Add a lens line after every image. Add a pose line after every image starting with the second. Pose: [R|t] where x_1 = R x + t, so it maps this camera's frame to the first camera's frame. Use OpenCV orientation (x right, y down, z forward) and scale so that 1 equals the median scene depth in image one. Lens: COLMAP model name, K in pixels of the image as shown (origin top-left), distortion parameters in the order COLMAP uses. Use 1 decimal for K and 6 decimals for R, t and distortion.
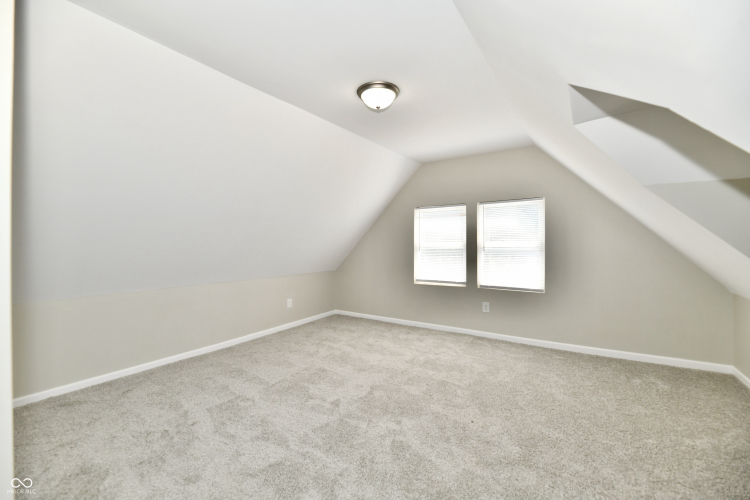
lens RADIAL K [[308.4, 0, 373.2], [0, 308.4, 248.5], [0, 0, 1]] dist [-0.000029, -0.001248]
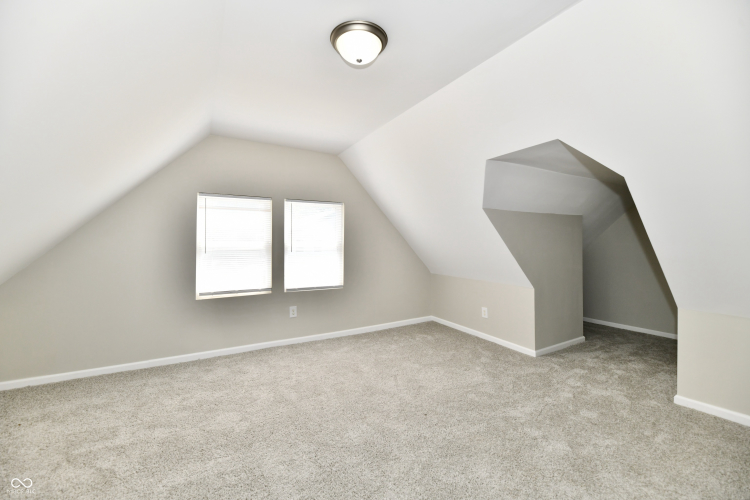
lens RADIAL K [[308.4, 0, 370.3], [0, 308.4, 245.0], [0, 0, 1]] dist [-0.000029, -0.001248]
pose [[0.443038, 0.004481, 0.896492, -0.368944], [0.008863, 0.999917, -0.009378, -0.001171], [-0.896459, 0.012100, 0.442961, 0.372489]]
